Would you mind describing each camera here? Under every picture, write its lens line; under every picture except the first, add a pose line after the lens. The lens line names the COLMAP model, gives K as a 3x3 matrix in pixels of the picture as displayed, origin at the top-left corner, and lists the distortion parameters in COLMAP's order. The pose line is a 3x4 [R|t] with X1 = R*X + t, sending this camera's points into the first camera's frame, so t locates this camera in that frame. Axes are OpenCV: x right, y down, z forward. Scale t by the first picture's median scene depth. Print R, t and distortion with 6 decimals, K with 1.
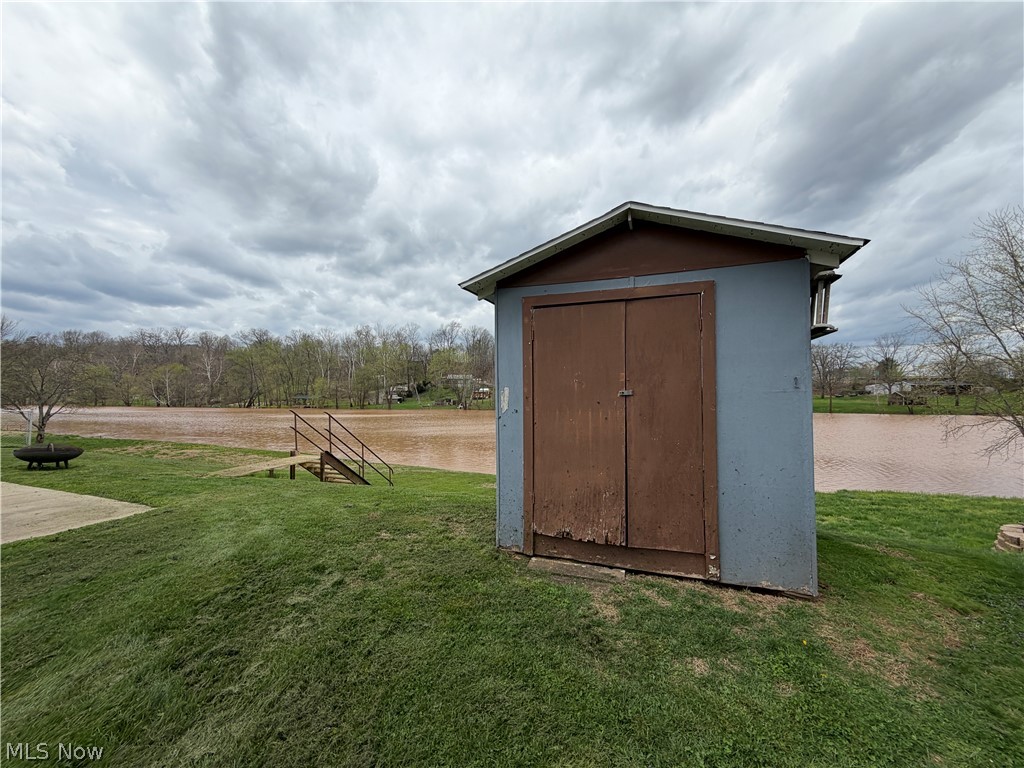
lens RADIAL K [[406.6, 0, 509.6], [0, 406.6, 382.9], [0, 0, 1]] dist [0.003574, -0.000307]
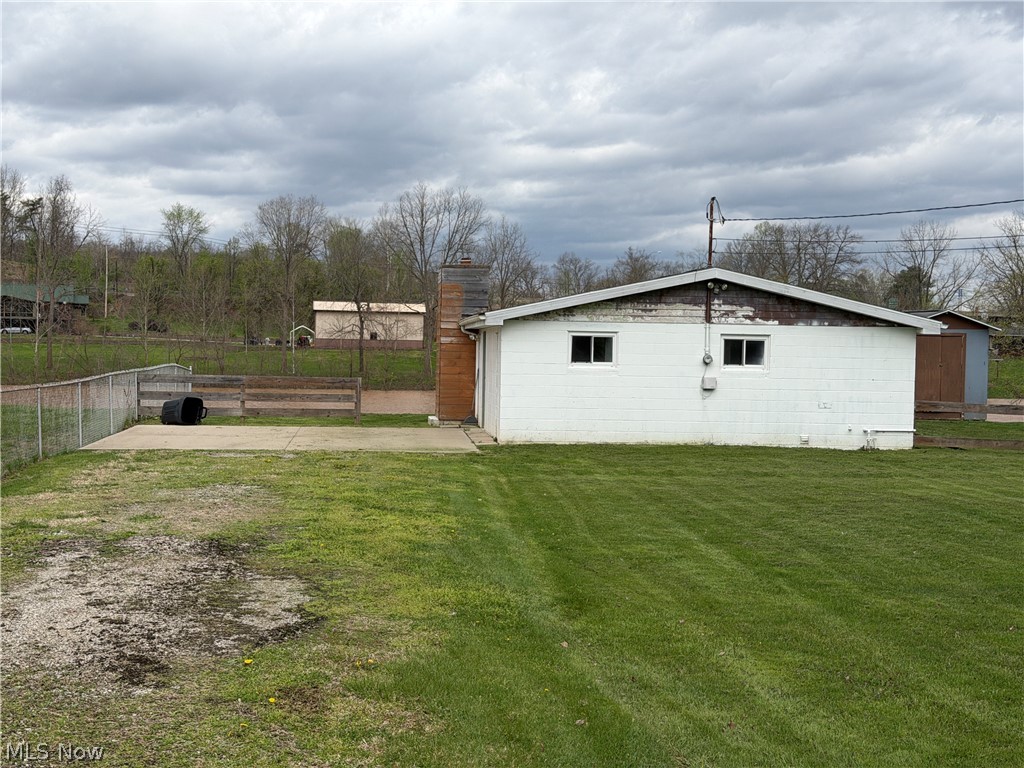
lens RADIAL K [[1422.2, 0, 510.1], [0, 1422.2, 381.9], [0, 0, 1]] dist [0.144978, 0.000000]
pose [[0.883667, 0.006023, 0.468078, -0.139838], [-0.034442, 0.998044, 0.052178, -0.005606], [-0.466848, -0.062229, 0.882146, -0.129872]]
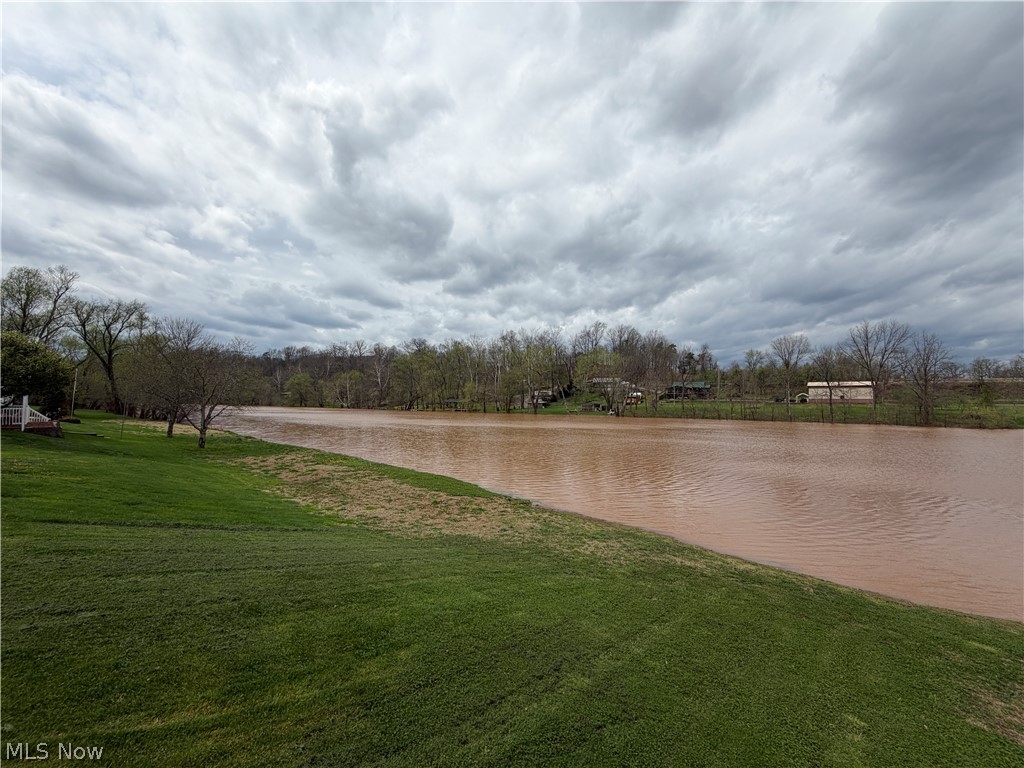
lens RADIAL K [[406.6, 0, 513.1], [0, 406.6, 388.6], [0, 0, 1]] dist [0.003574, -0.000307]
pose [[0.946883, -0.001947, -0.321573, -0.028862], [0.002486, 0.999996, 0.001266, 0.002142], [0.321569, -0.001998, 0.946884, 0.058278]]
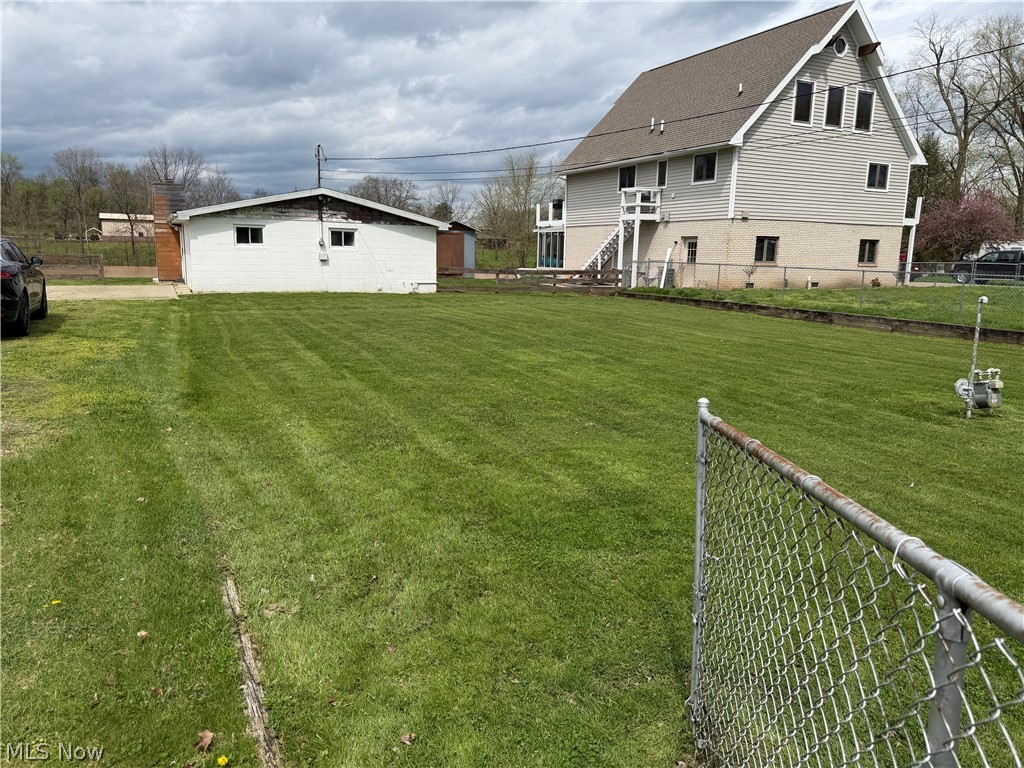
lens RADIAL K [[716.5, 0, 510.6], [0, 716.5, 390.9], [0, 0, 1]] dist [0.047475, -0.056029]
pose [[0.660774, -0.130015, 0.739239, -0.130409], [-0.045735, 0.976079, 0.212549, -0.004128], [-0.749191, -0.174256, 0.639021, -0.122637]]
